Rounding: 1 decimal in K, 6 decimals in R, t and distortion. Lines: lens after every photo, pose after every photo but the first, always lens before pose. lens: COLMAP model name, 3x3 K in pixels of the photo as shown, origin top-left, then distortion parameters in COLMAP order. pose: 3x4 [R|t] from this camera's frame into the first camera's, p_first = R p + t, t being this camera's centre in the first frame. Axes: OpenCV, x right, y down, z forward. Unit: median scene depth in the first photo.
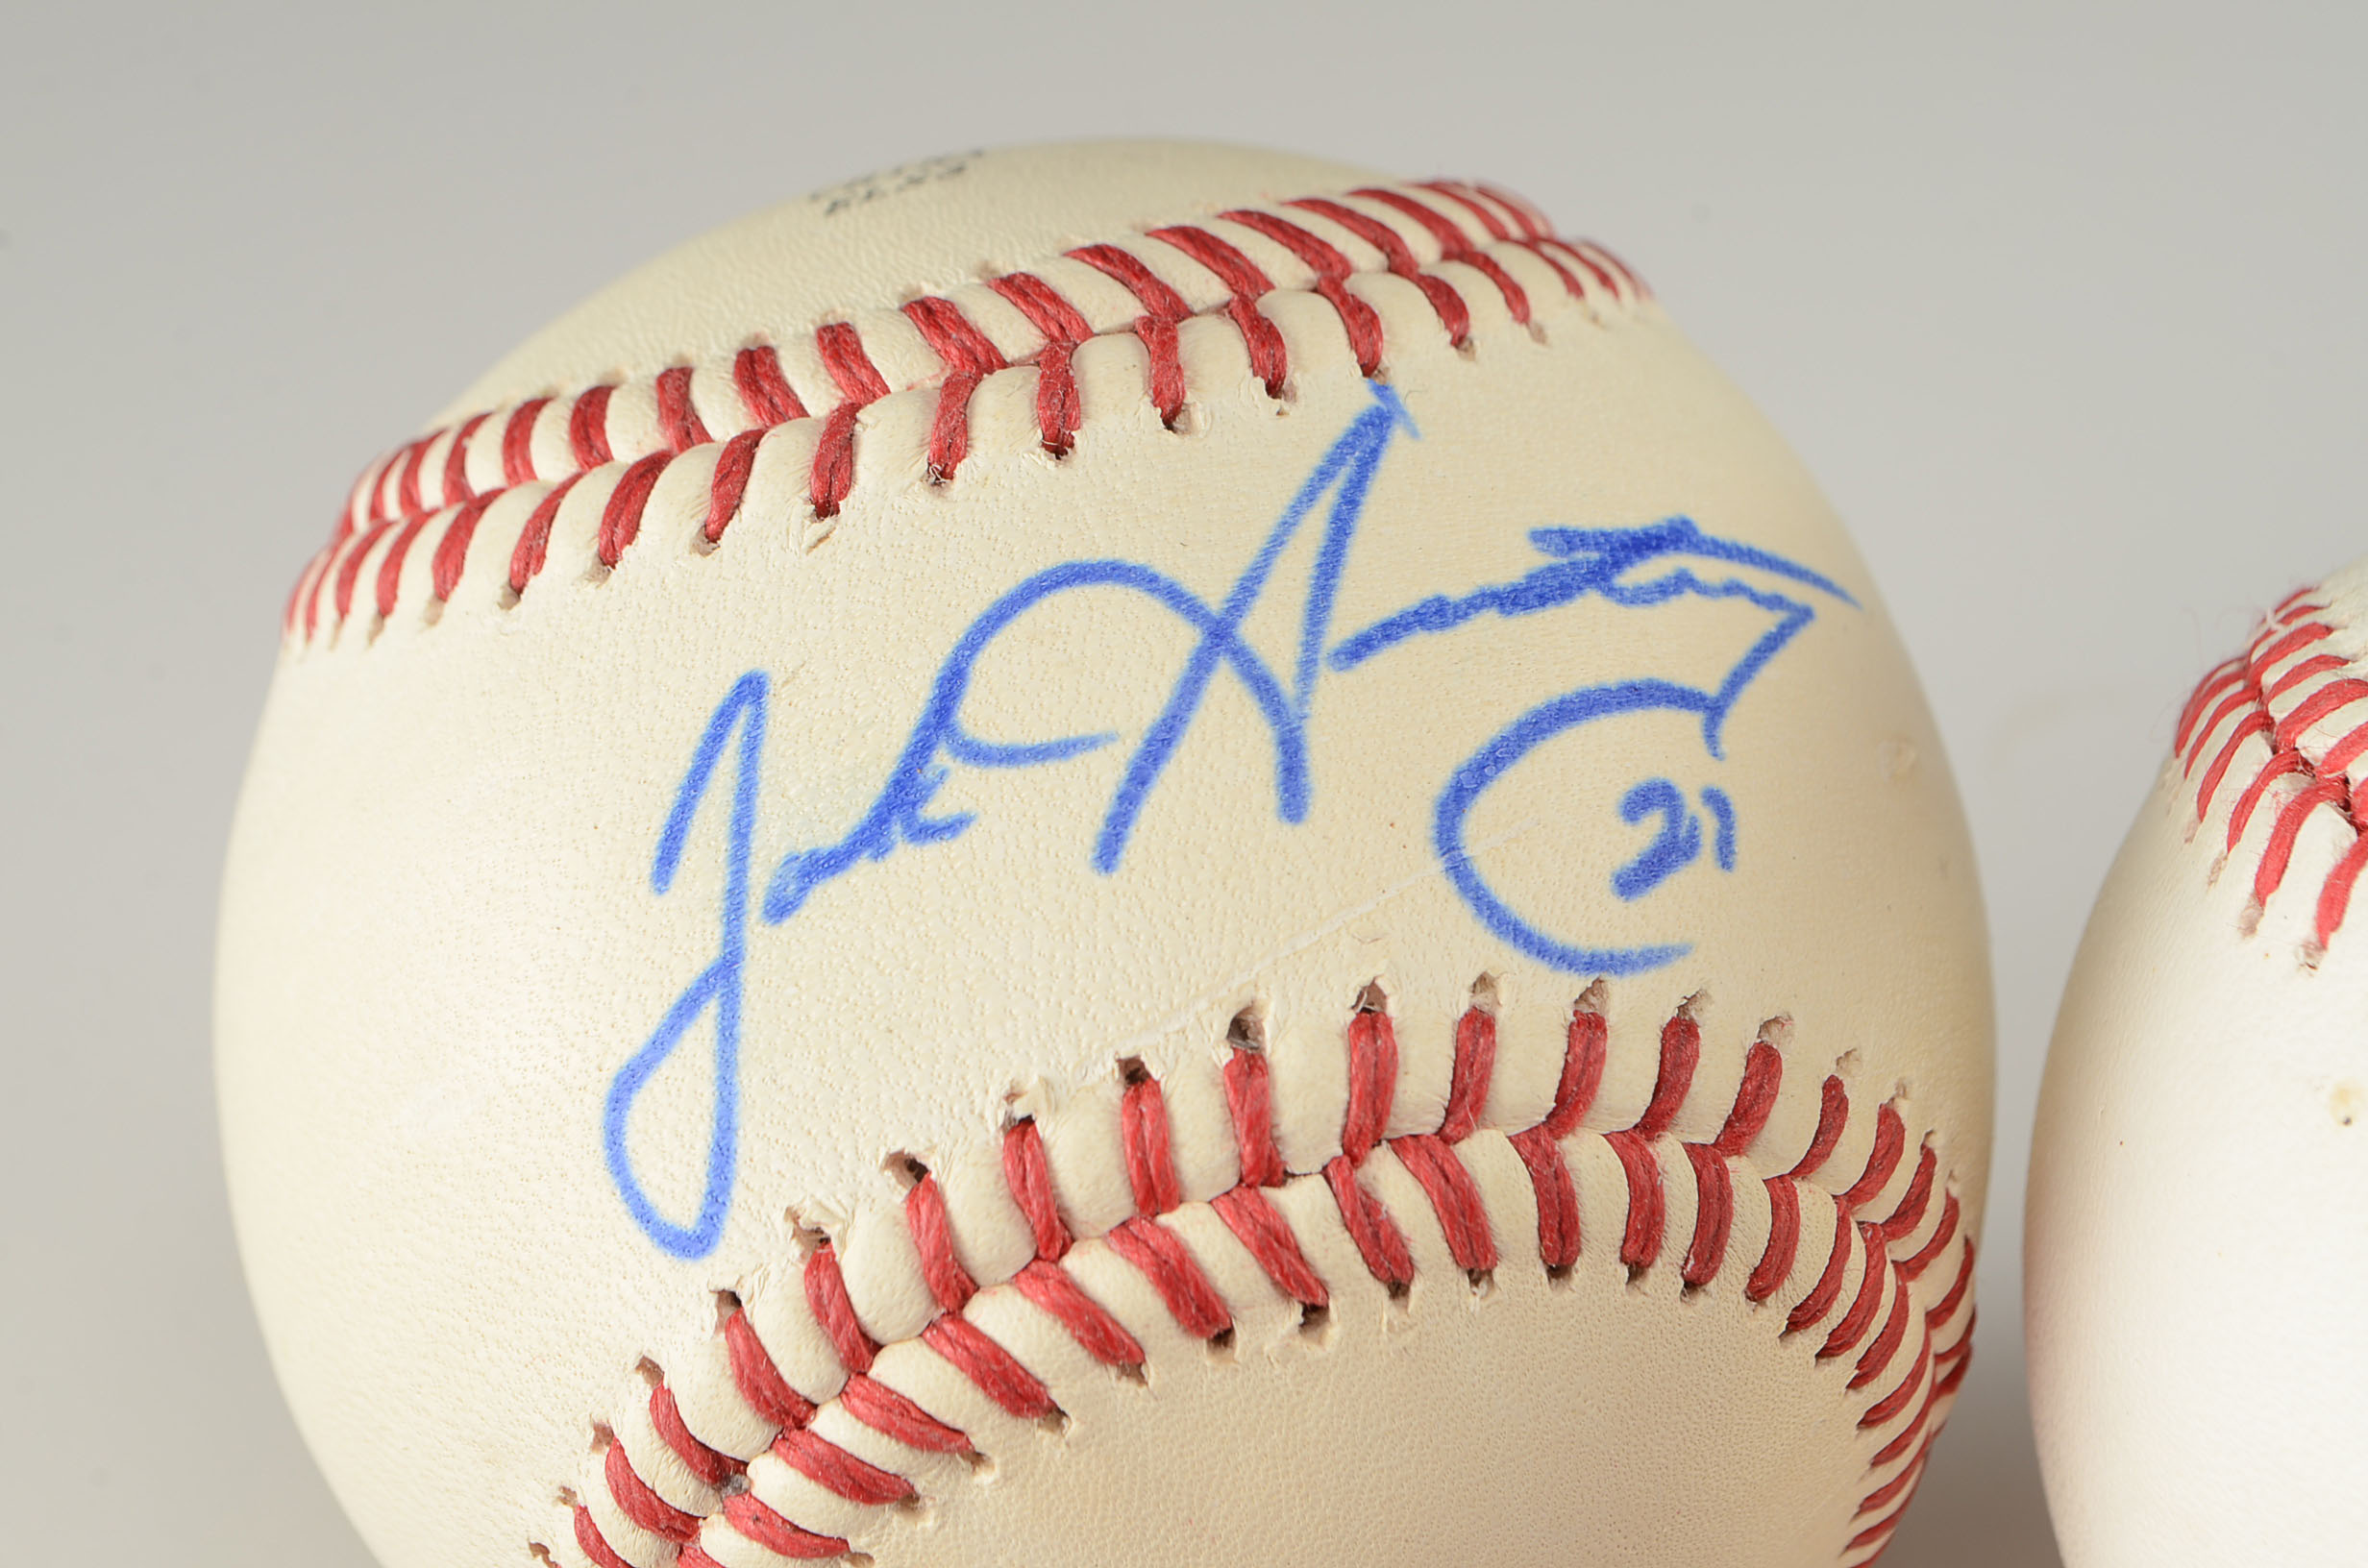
lens RADIAL K [[5368.4, 0, 1185.5], [0, 5368.4, 785.3], [0, 0, 1]] dist [0.089055, 0.000000]
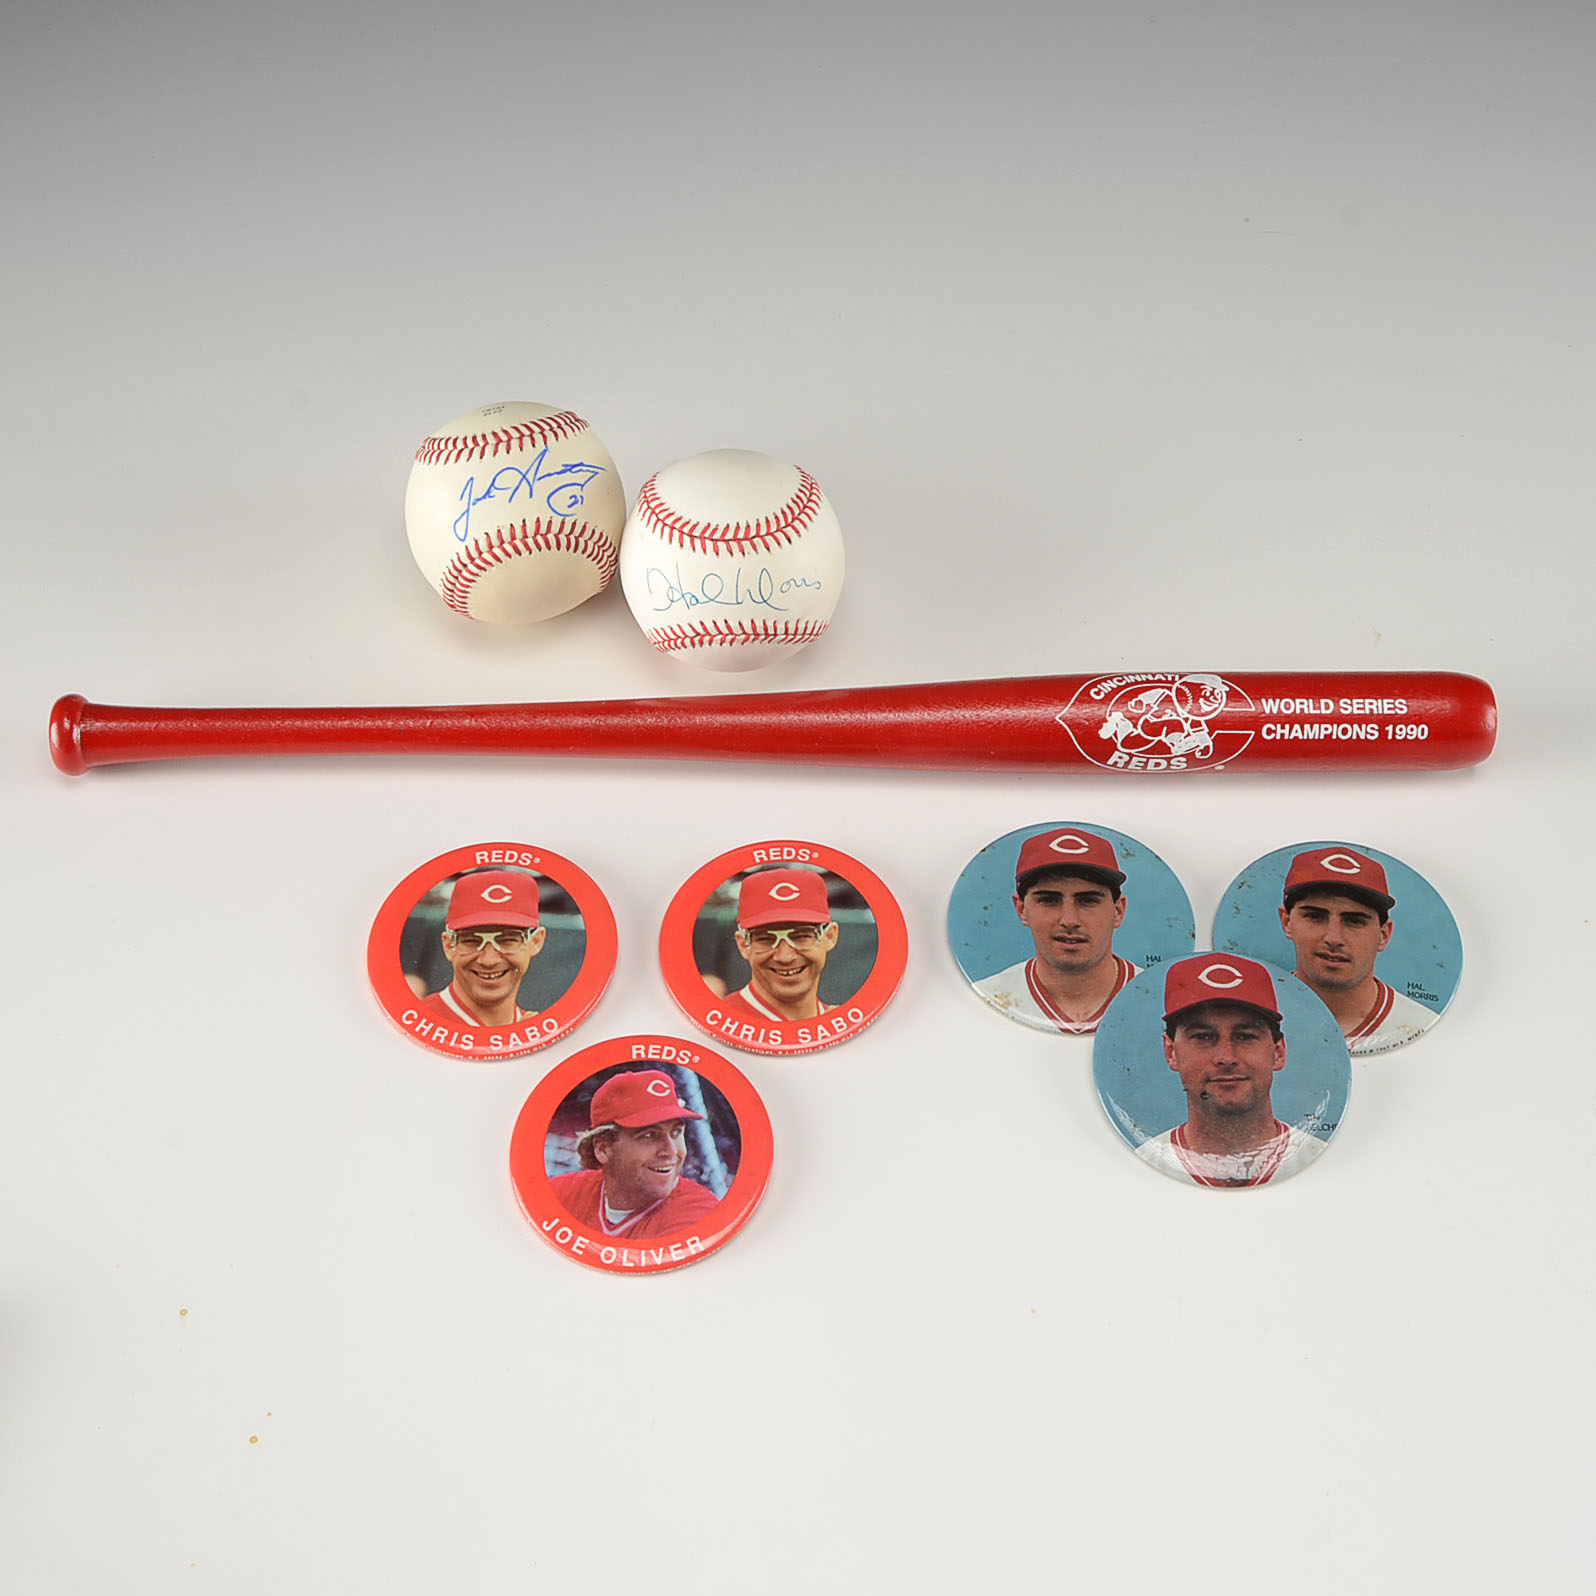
lens RADIAL K [[2609.1, 0, 793.6], [0, 2609.1, 806.1], [0, 0, 1]] dist [-0.028849, 0.000000]
pose [[0.997588, 0.060546, 0.033939, 0.332963], [-0.066370, 0.975199, 0.211142, -0.429897], [-0.020313, -0.212886, 0.976866, -3.301647]]
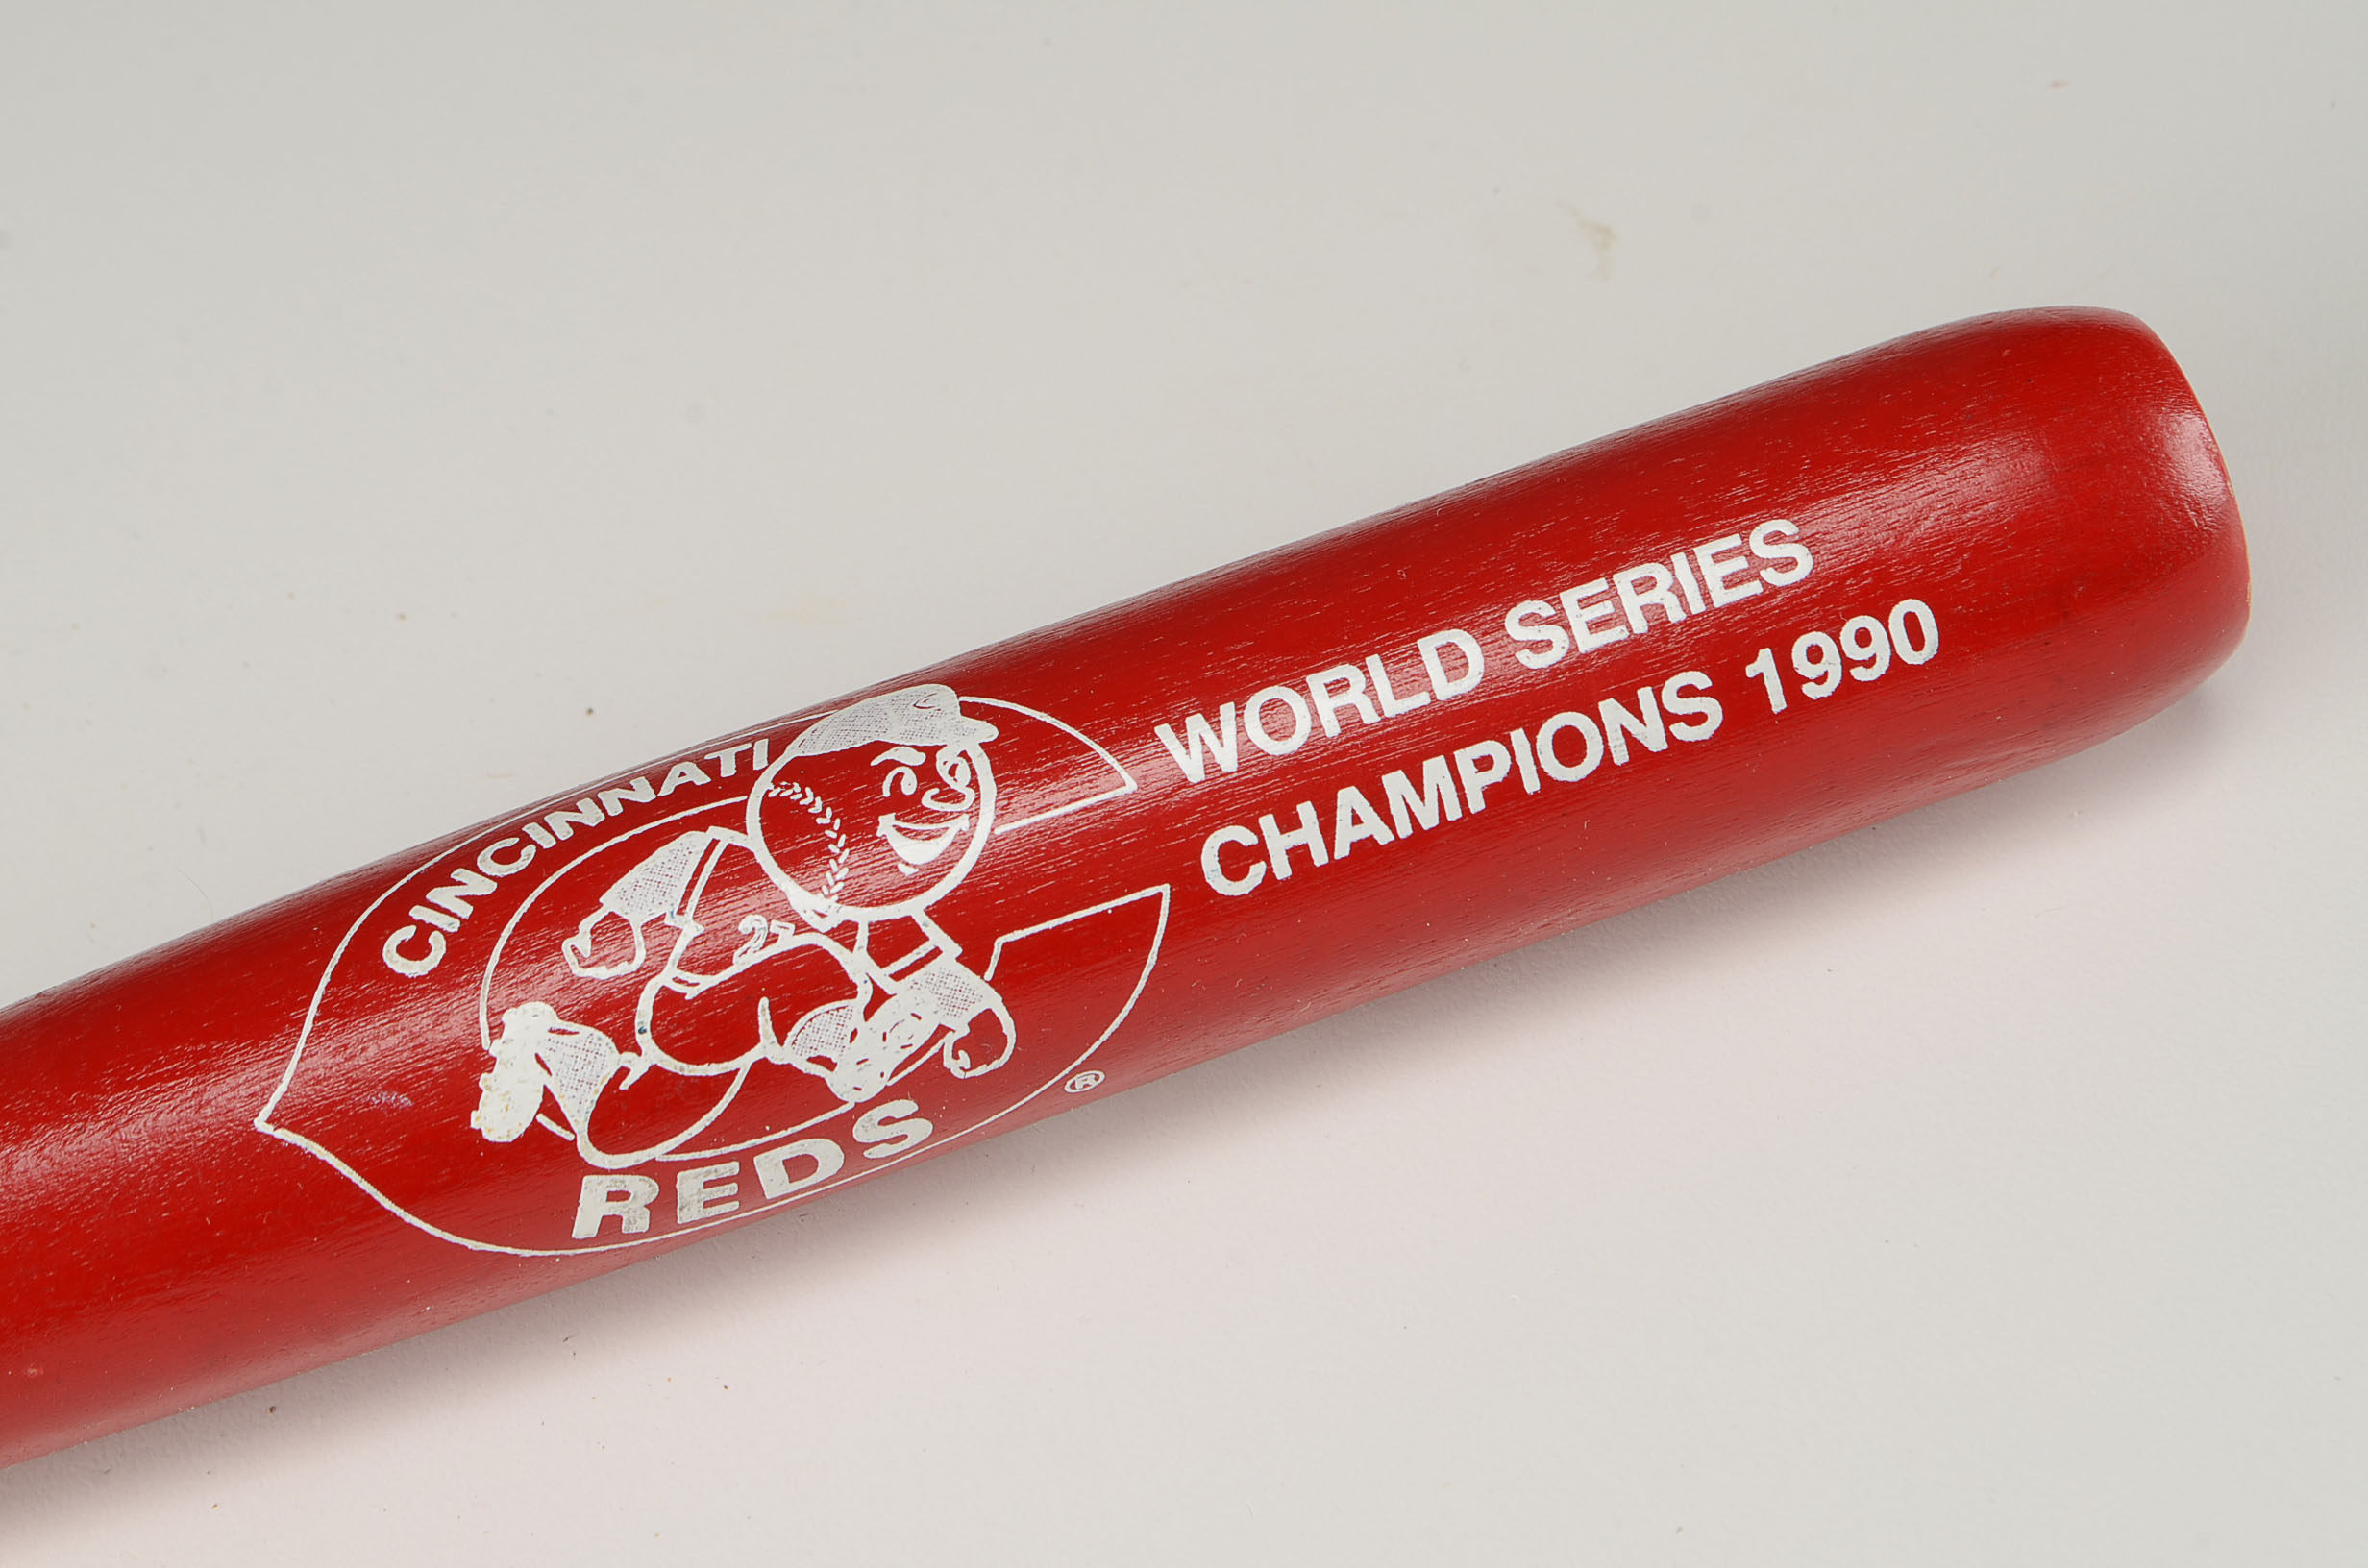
lens RADIAL K [[5368.4, 0, 1187.1], [0, 5368.4, 787.9], [0, 0, 1]] dist [0.089055, 0.000000]
pose [[0.962395, -0.259406, 0.080645, 1.079952], [0.239142, 0.949853, 0.201471, -0.109707], [-0.128864, -0.174609, 0.976169, -0.972399]]
